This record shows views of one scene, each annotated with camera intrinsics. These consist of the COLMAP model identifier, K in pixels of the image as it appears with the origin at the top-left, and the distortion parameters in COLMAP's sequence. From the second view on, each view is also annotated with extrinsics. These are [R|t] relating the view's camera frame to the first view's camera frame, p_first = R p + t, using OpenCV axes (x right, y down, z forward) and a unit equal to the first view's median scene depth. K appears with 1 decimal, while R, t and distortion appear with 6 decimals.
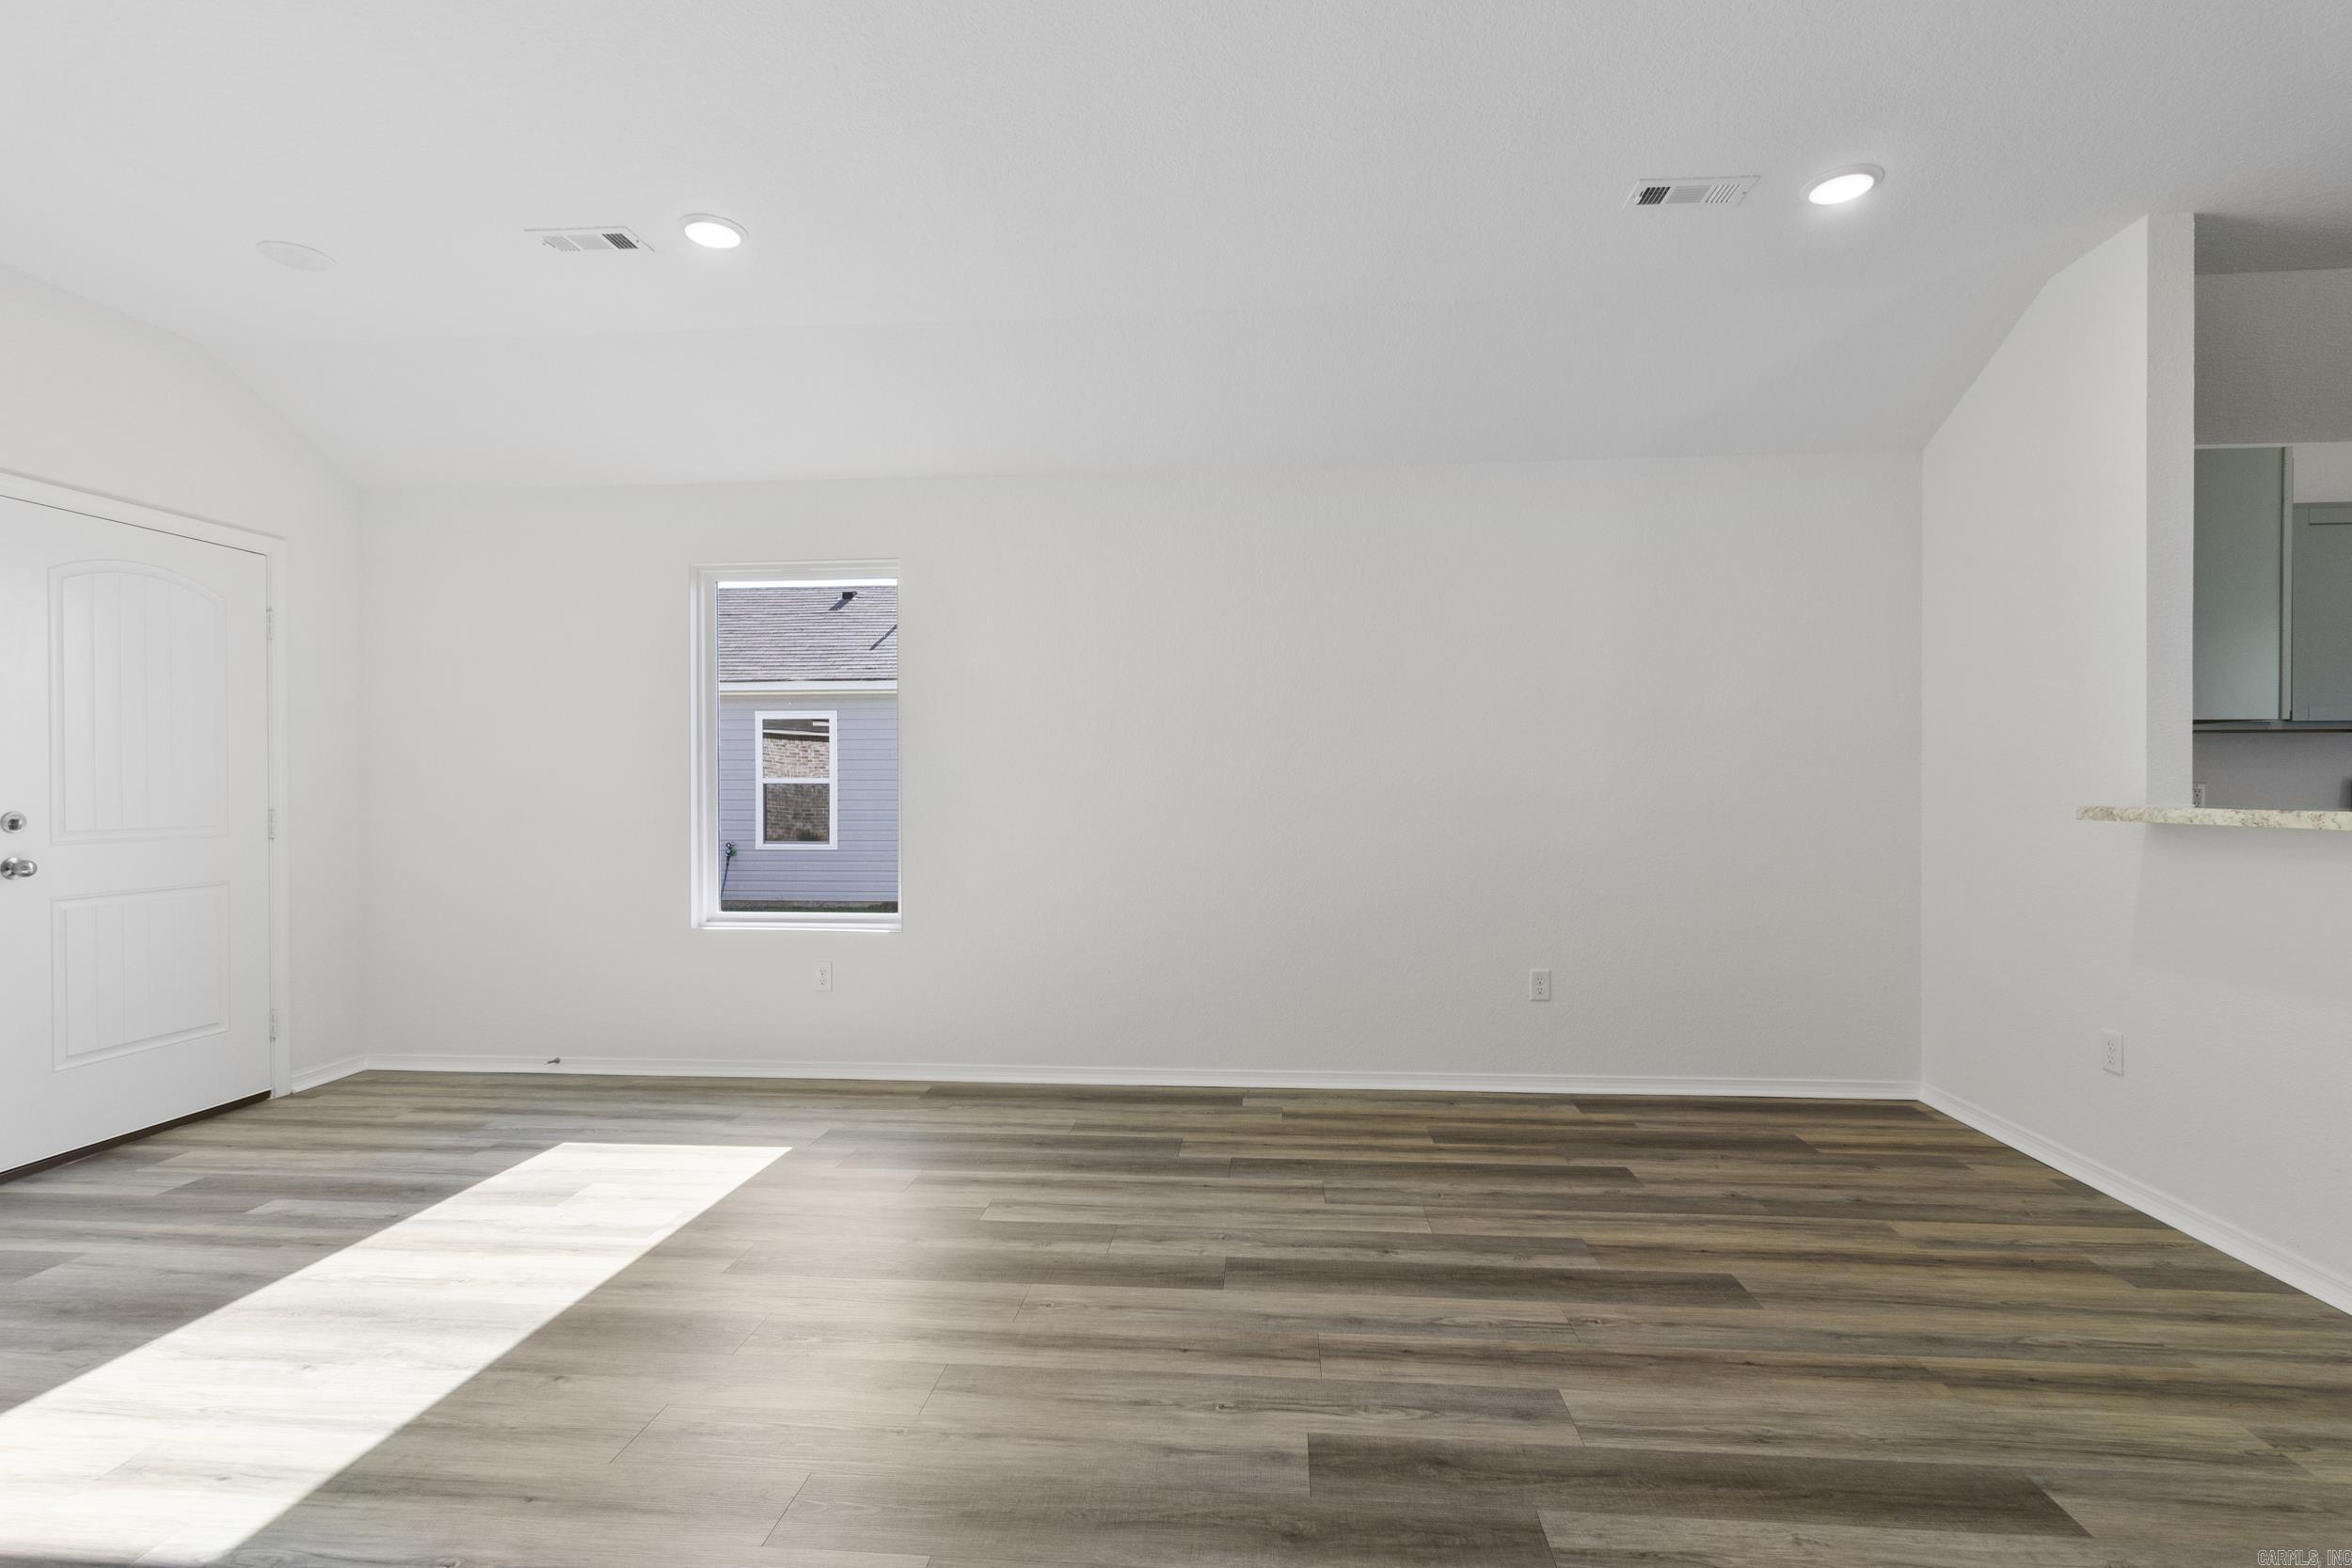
lens RADIAL K [[1101.3, 0, 1188.5], [0, 1101.3, 795.6], [0, 0, 1]] dist [0.004240, 0.000224]
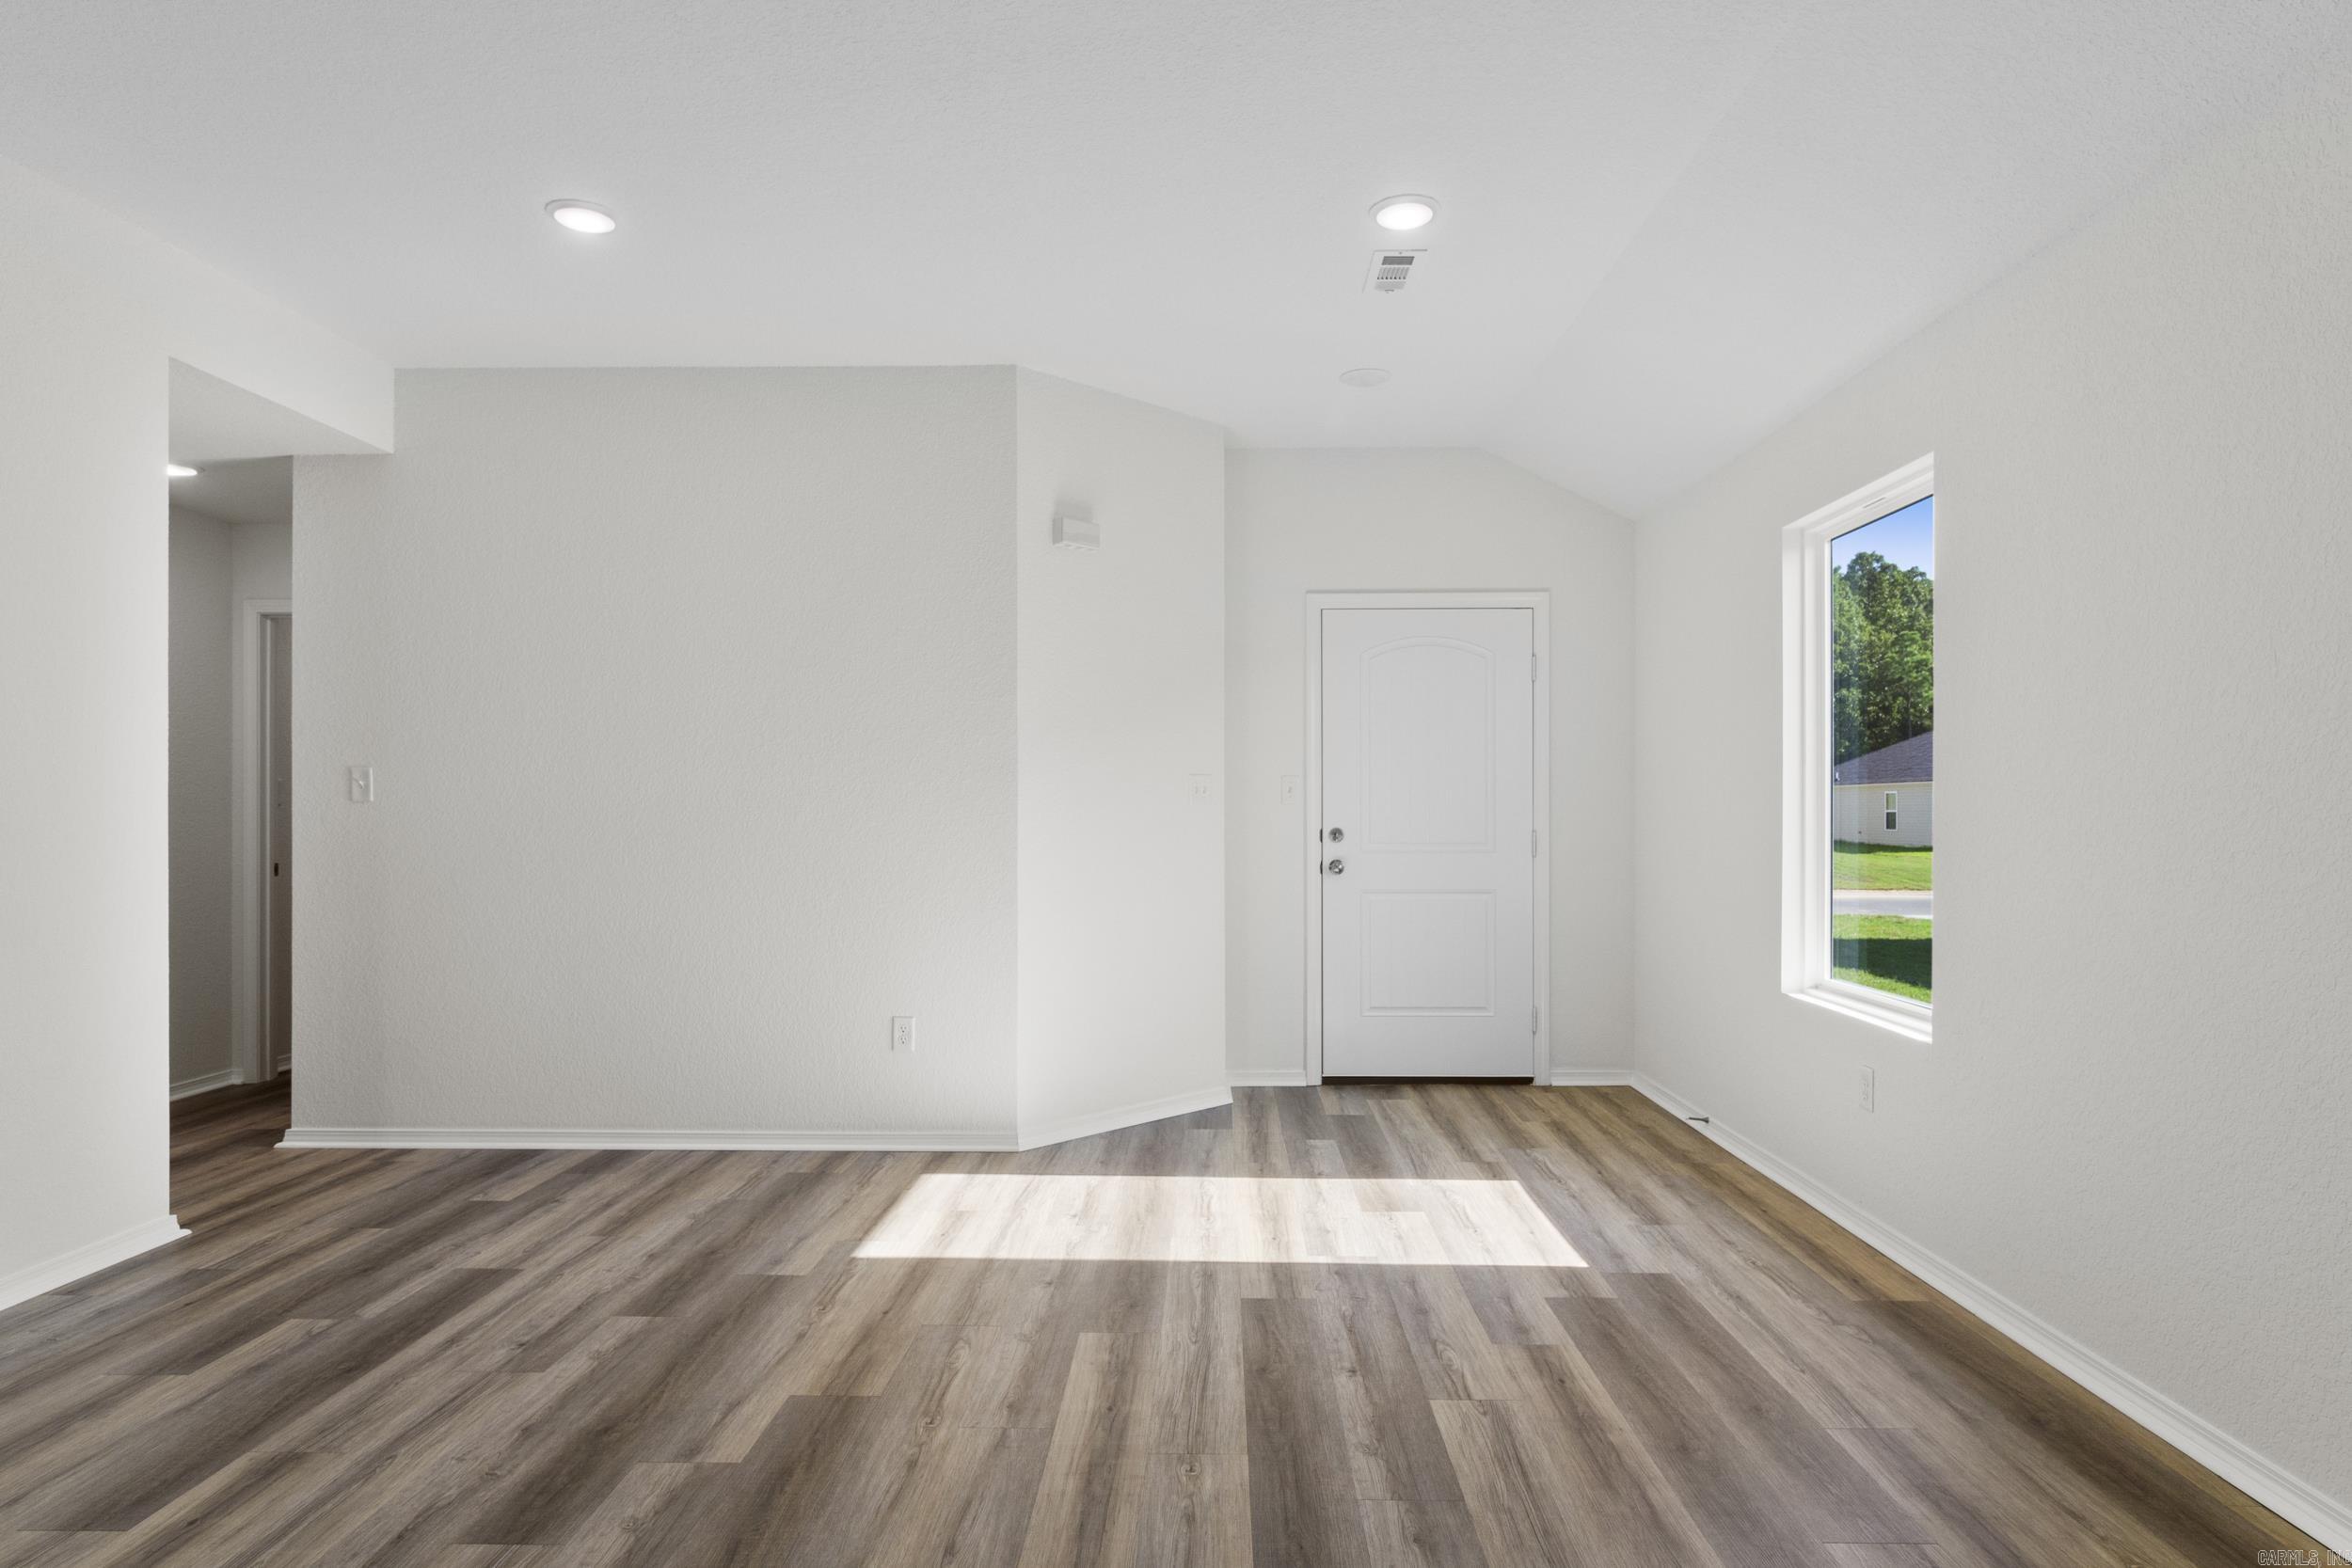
lens RADIAL K [[1284.3, 0, 1180.3], [0, 1284.3, 804.9], [0, 0, 1]] dist [0.003850, -0.000885]
pose [[0.052826, -0.006536, -0.998582, 0.551953], [-0.007184, 0.999950, -0.006925, -0.002601], [0.998578, 0.007540, 0.052777, 0.662594]]
